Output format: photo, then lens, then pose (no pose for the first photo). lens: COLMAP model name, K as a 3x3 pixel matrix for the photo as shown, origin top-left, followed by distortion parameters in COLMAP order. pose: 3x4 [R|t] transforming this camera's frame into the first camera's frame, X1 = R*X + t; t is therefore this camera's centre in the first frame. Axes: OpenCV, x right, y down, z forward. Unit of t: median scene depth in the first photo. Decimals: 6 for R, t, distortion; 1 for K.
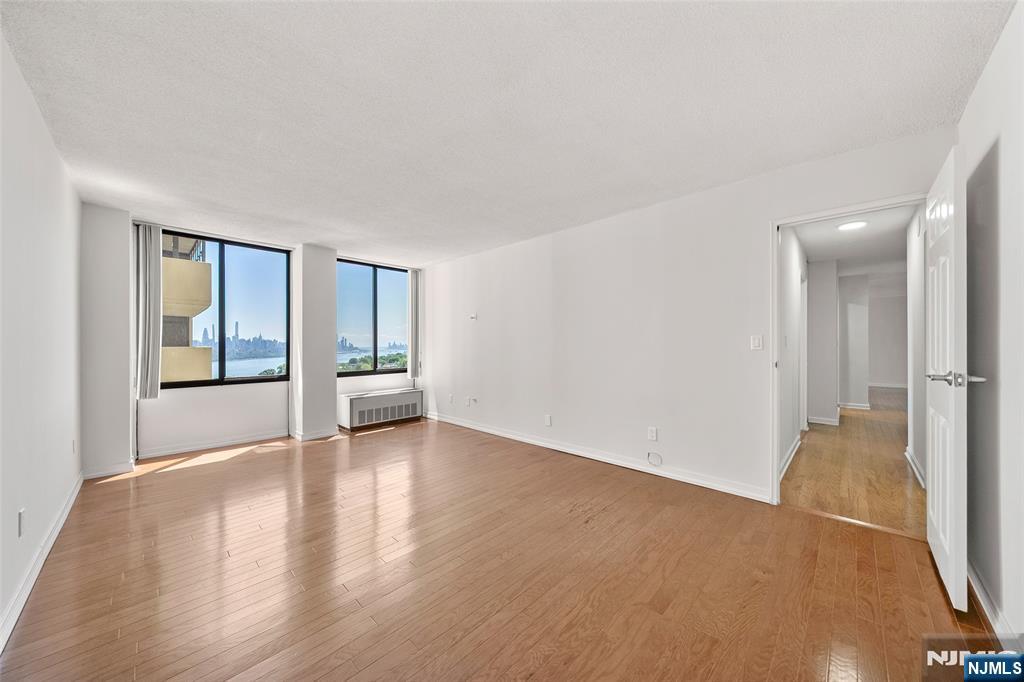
lens RADIAL K [[357.9, 0, 512.0], [0, 357.9, 341.0], [0, 0, 1]] dist [-0.000844, -0.011967]
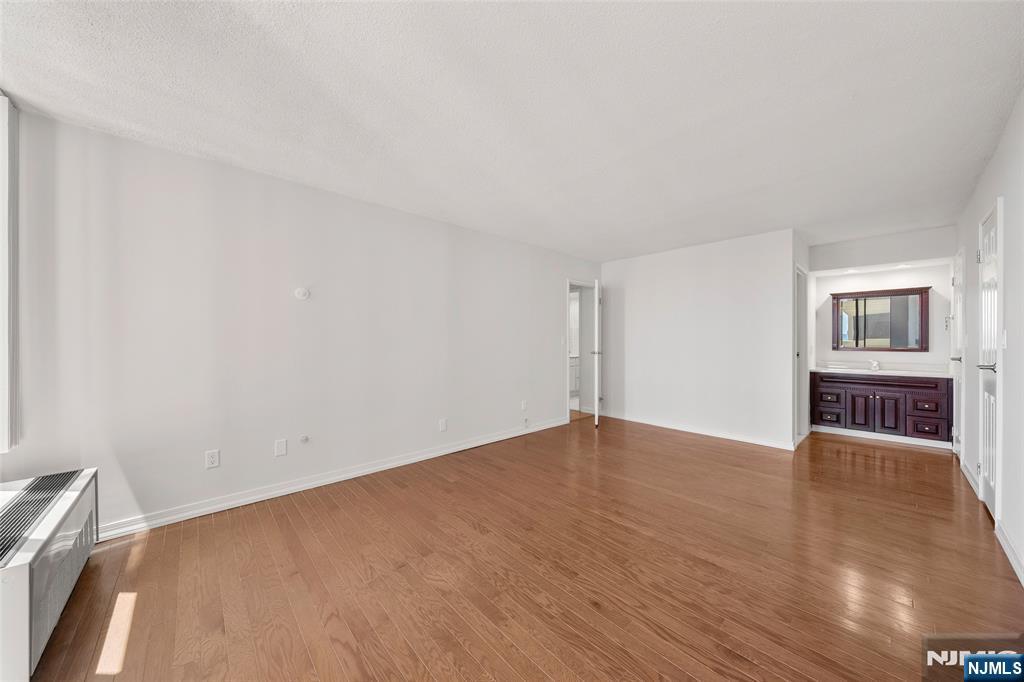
lens RADIAL K [[353.7, 0, 512.0], [0, 353.7, 341.0], [0, 0, 1]] dist [-0.001565, -0.000147]
pose [[0.066475, 0.001864, 0.997786, -0.637515], [-0.007568, 0.999970, -0.001363, 0.004064], [-0.997759, -0.007461, 0.066487, 0.612517]]
